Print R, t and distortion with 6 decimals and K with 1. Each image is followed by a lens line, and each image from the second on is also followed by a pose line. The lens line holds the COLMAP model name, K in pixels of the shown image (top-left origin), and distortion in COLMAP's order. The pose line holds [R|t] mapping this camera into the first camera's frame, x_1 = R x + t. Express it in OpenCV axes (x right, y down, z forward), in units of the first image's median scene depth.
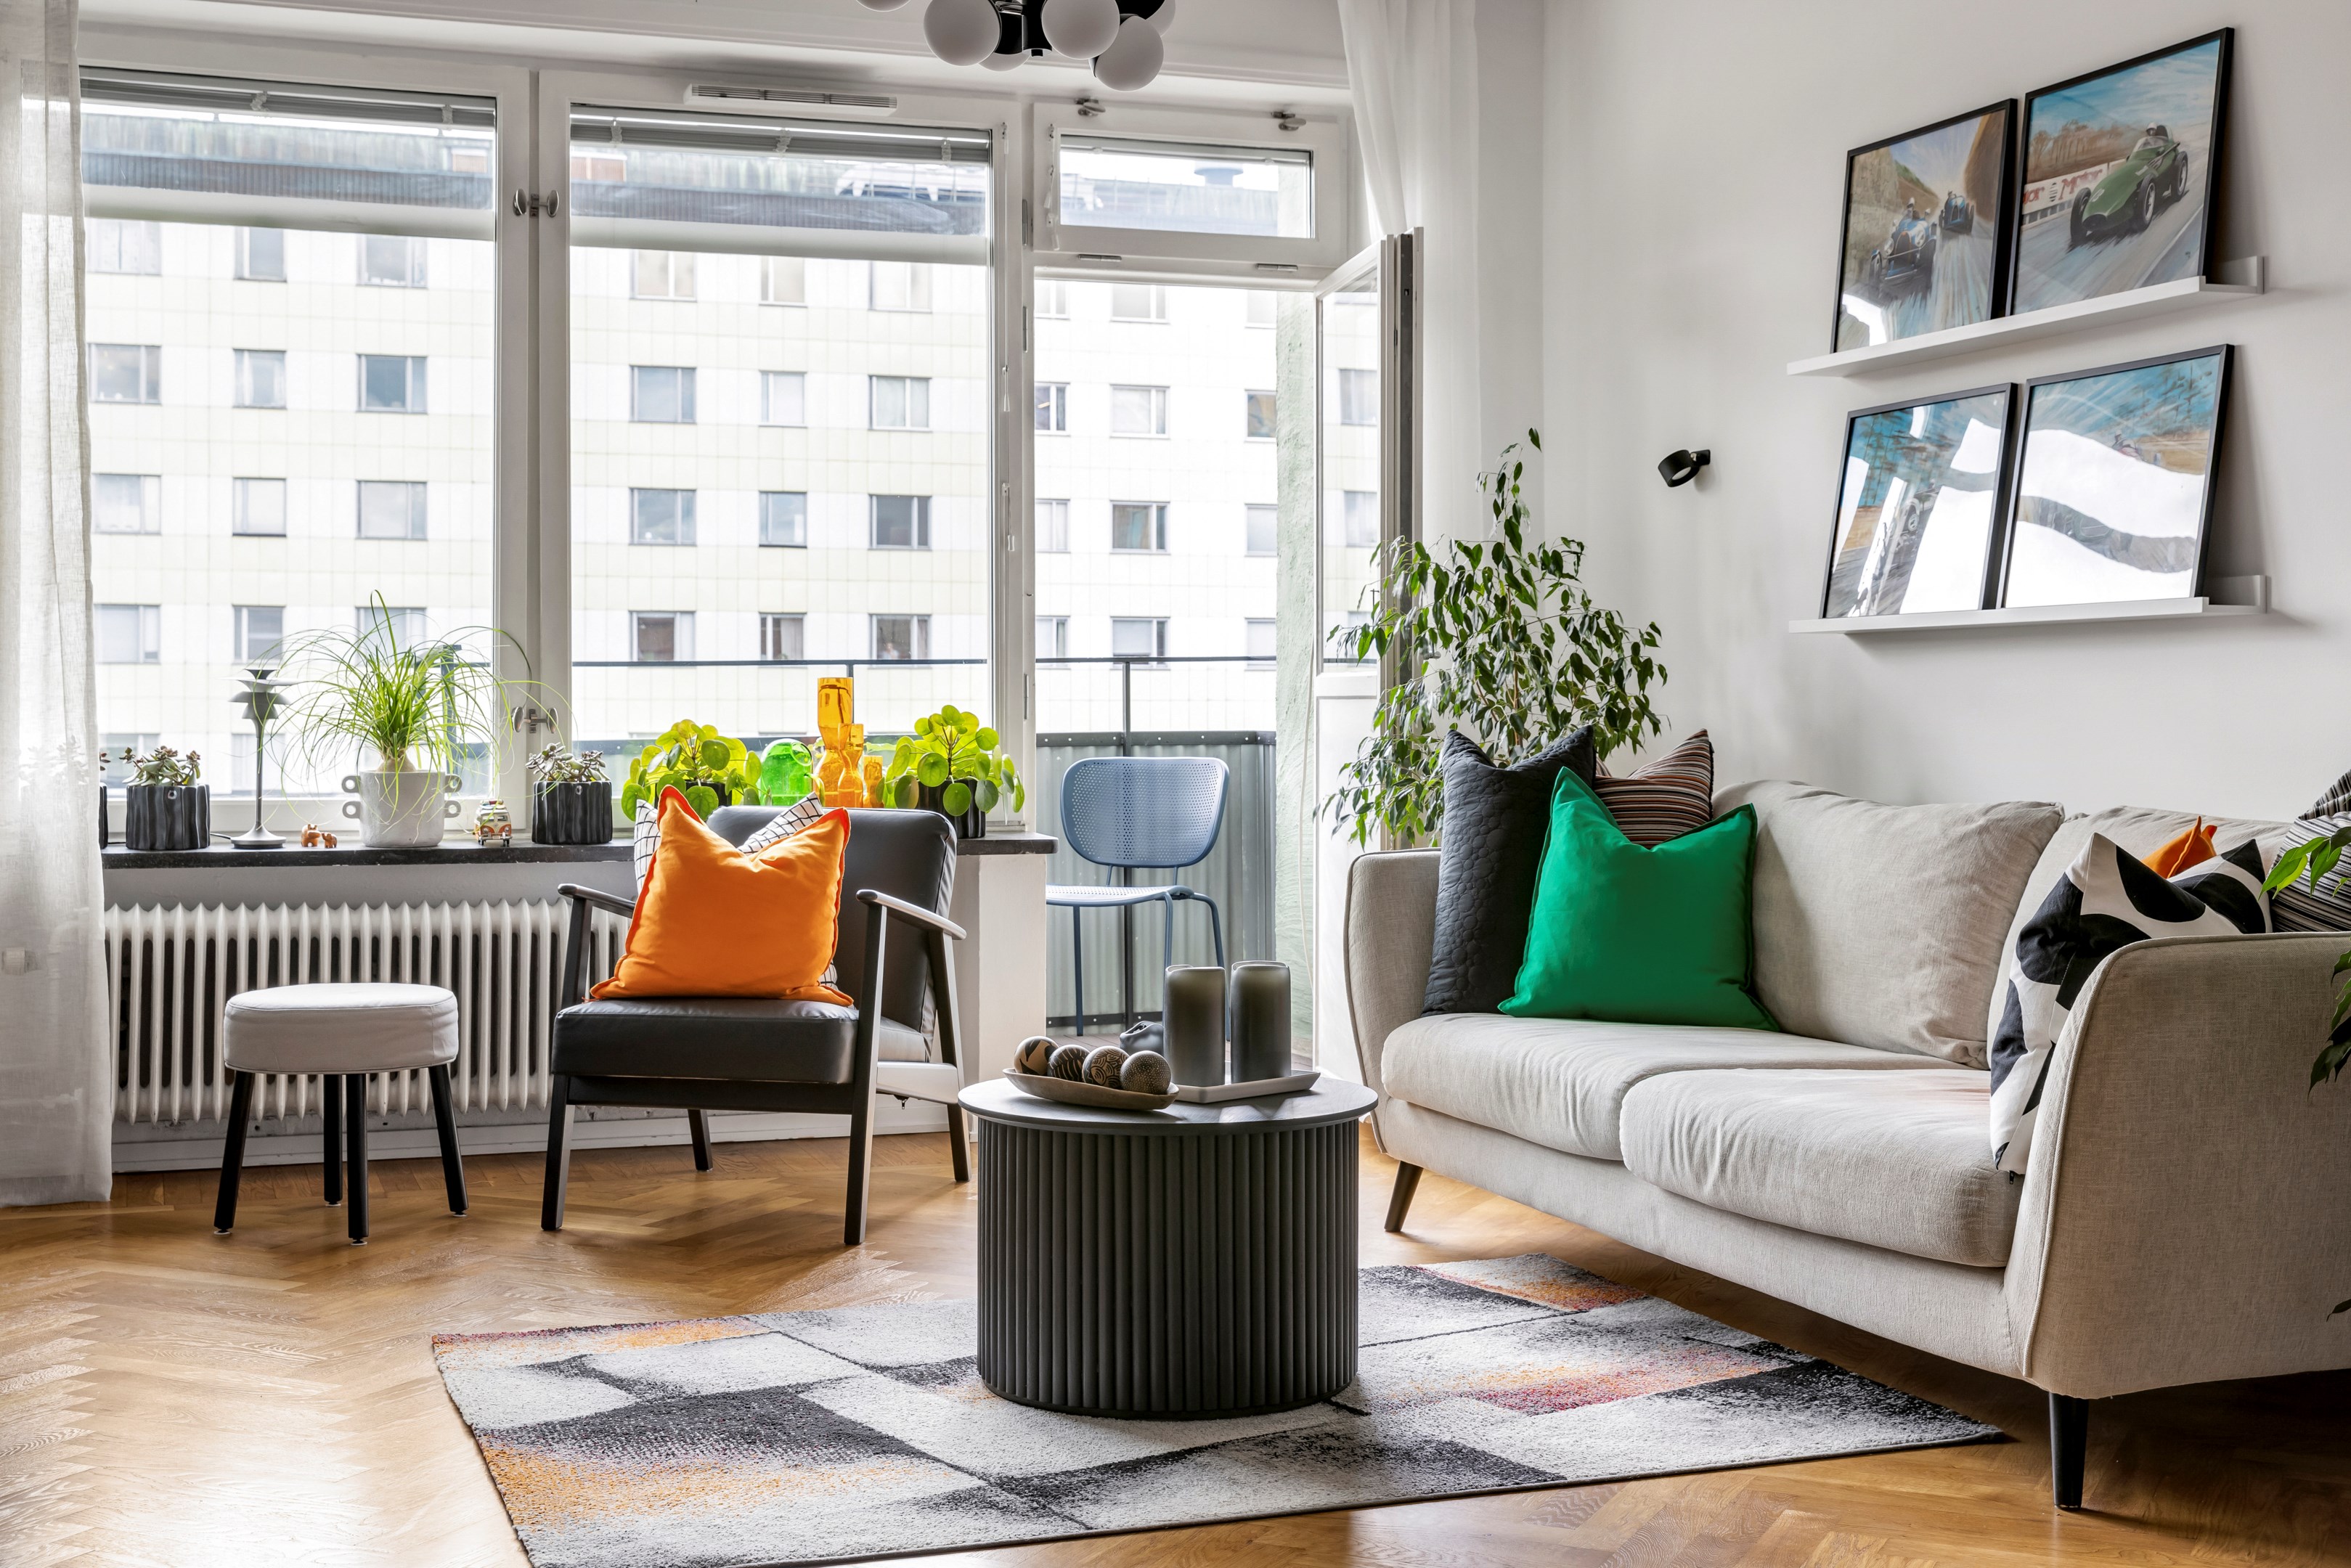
lens RADIAL K [[2883.1, 0, 1203.7], [0, 2883.1, 698.5], [0, 0, 1]] dist [-0.000394, 0.000000]
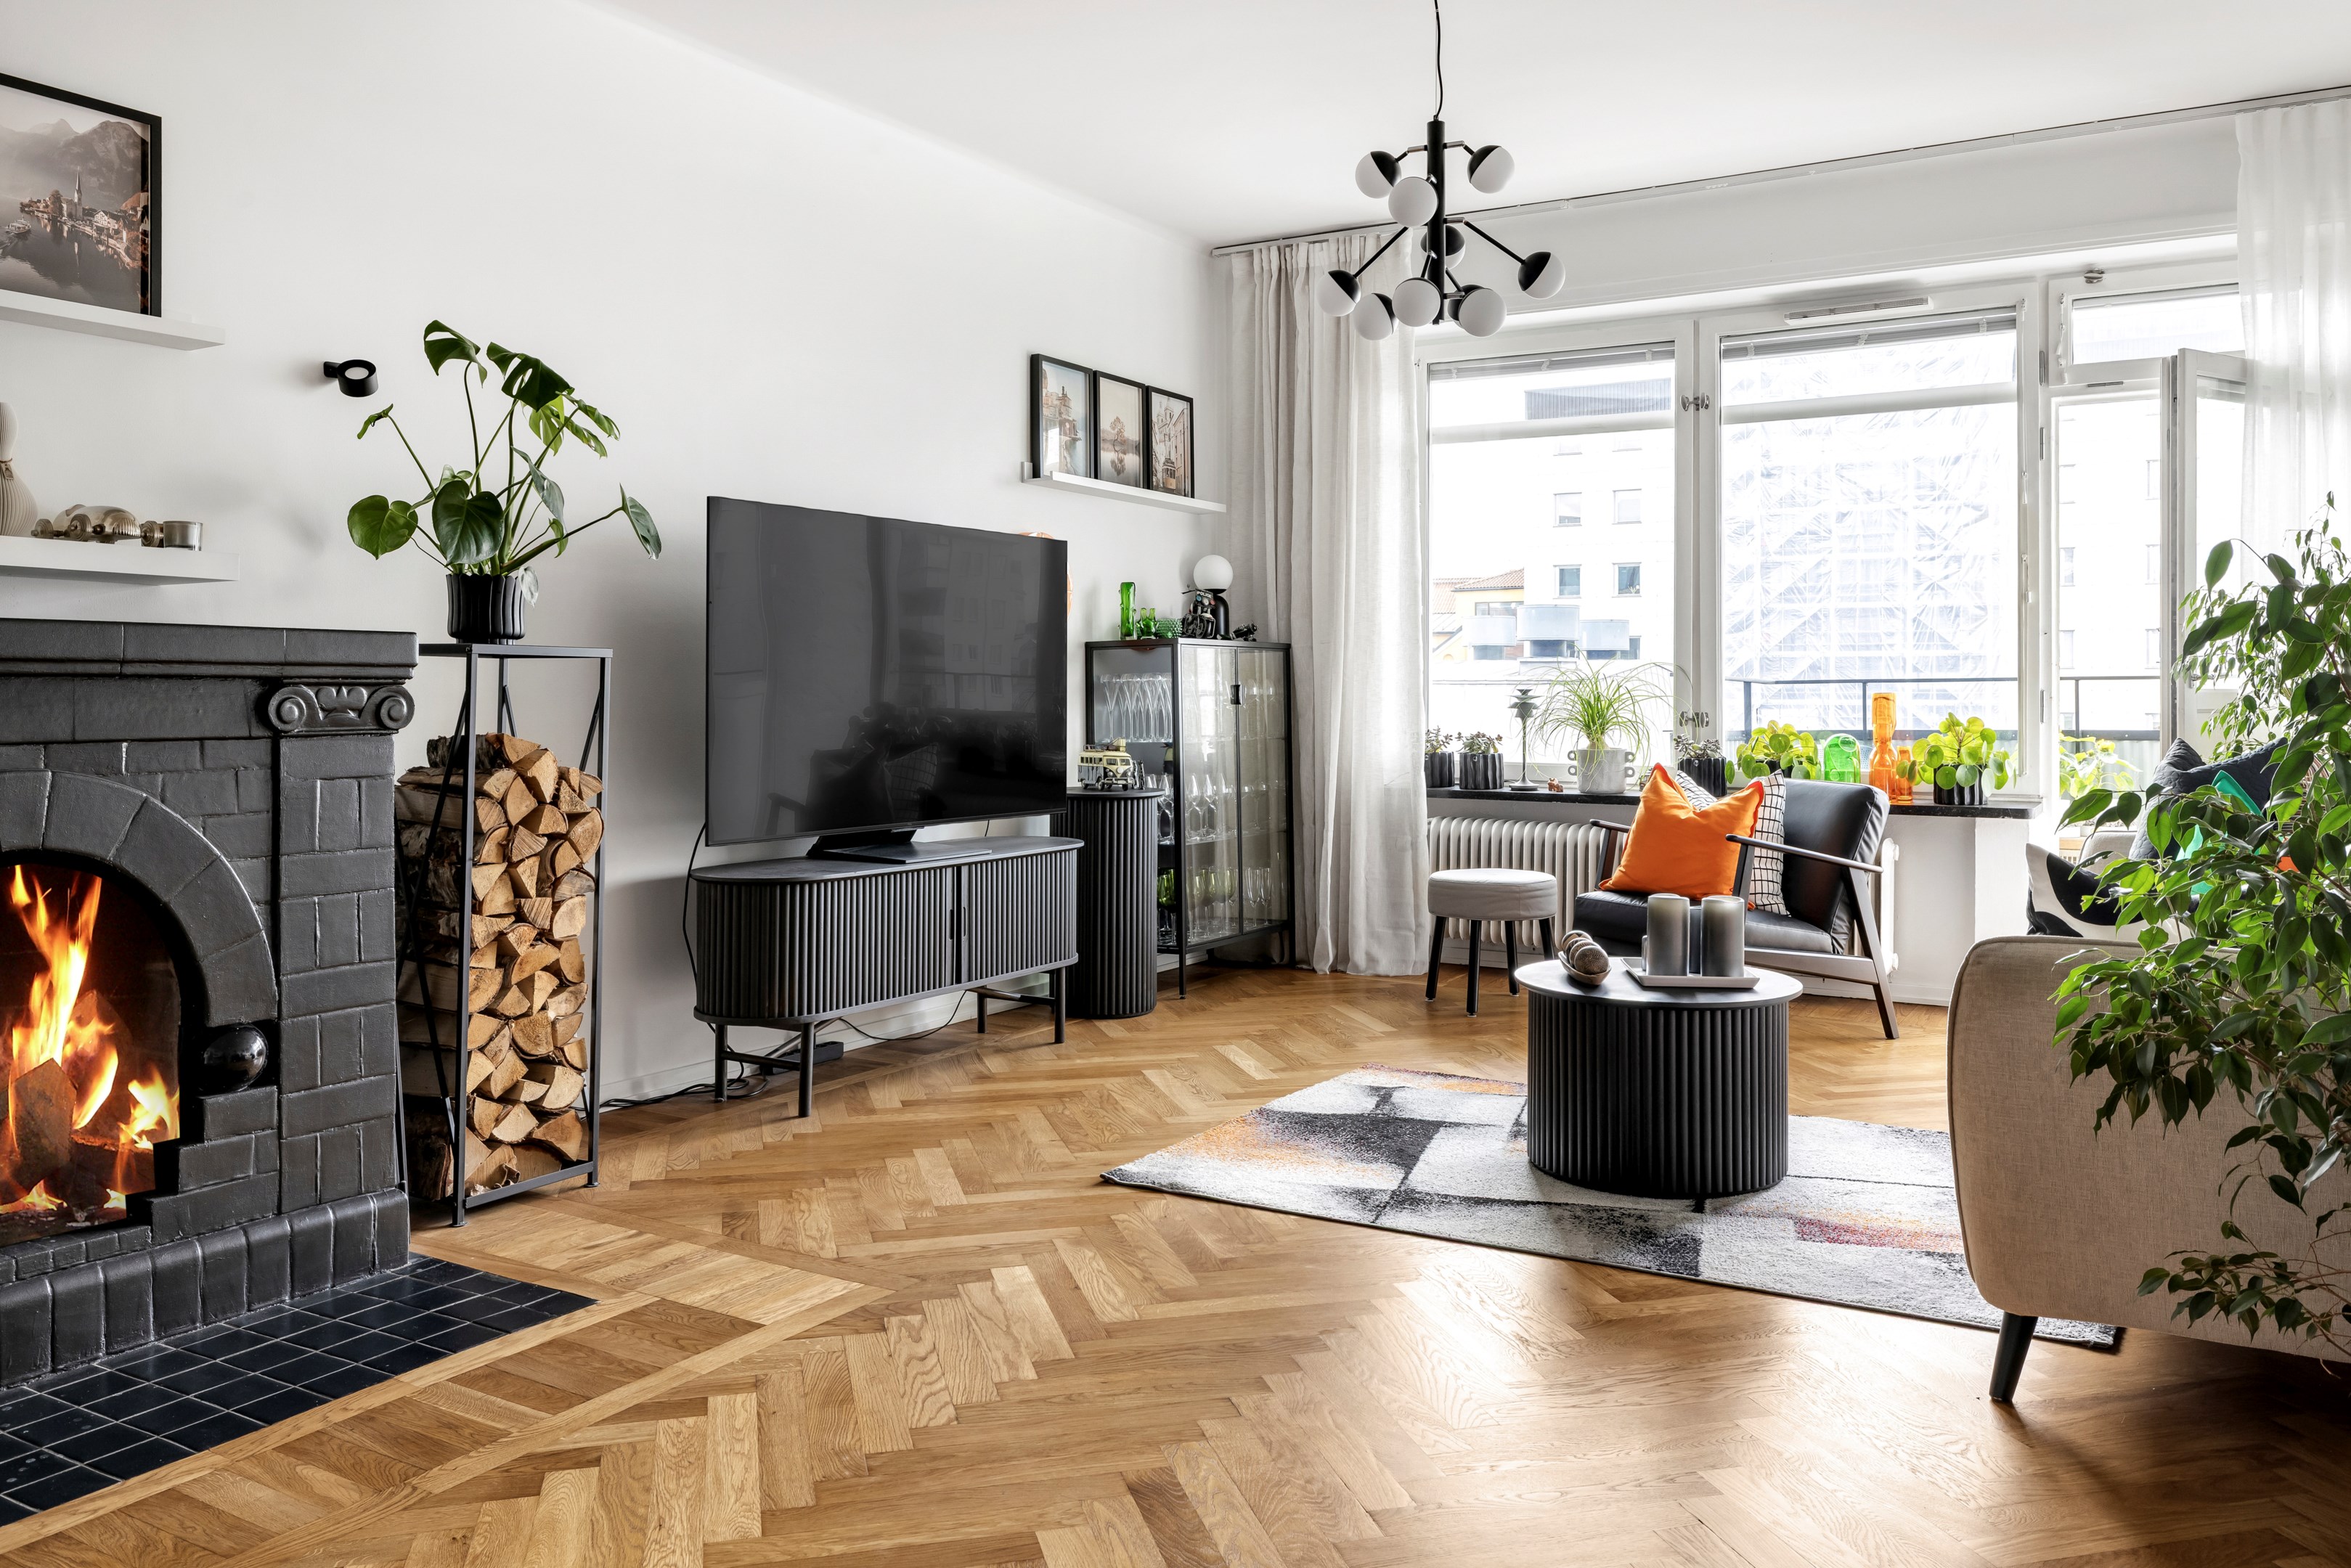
lens RADIAL K [[1766.3, 0, 1191.5], [0, 1766.3, 697.9], [0, 0, 1]] dist [-0.013089, -0.007520]
pose [[0.632682, 0.003944, -0.774402, 0.414392], [-0.000184, 0.999988, 0.004943, -0.010850], [0.774412, -0.002985, 0.632675, 0.171702]]
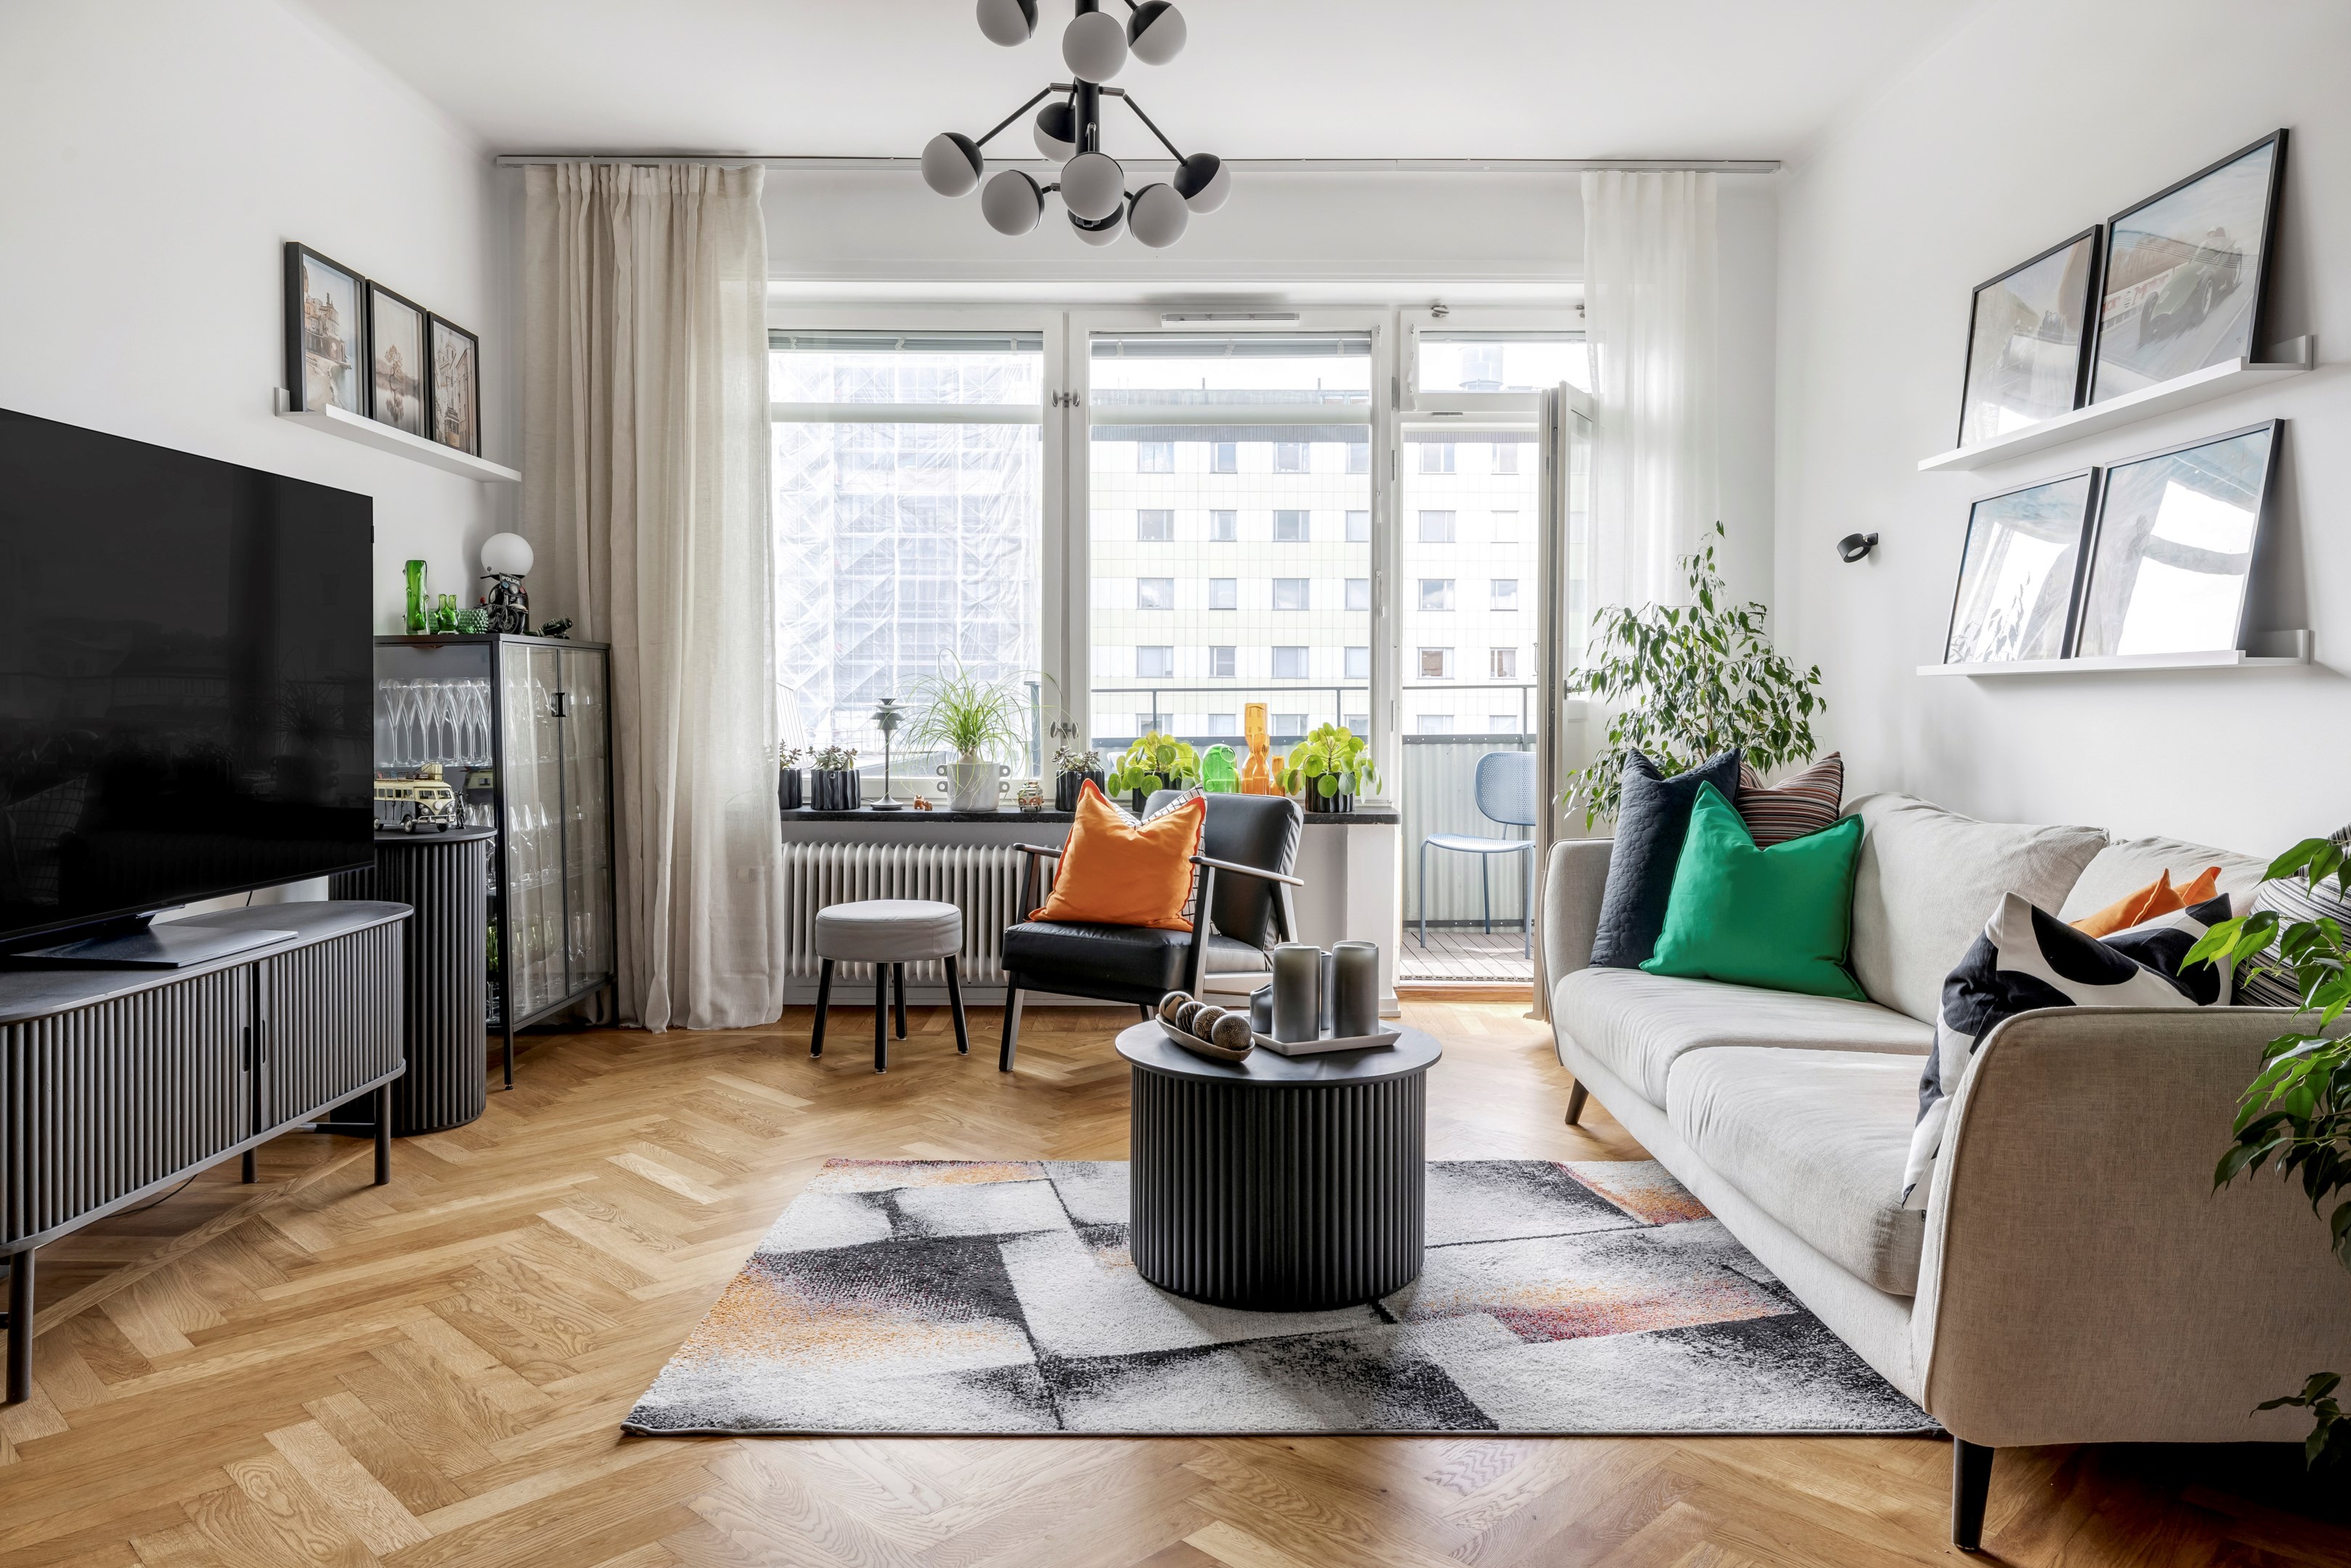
lens RADIAL K [[1597.0, 0, 1187.0], [0, 1597.0, 735.2], [0, 0, 1]] dist [-0.006782, 0.000029]
pose [[0.940078, 0.011682, -0.340760, 0.144739], [-0.003116, 0.999666, 0.025674, -0.013862], [0.340946, -0.023074, 0.939800, 0.239643]]
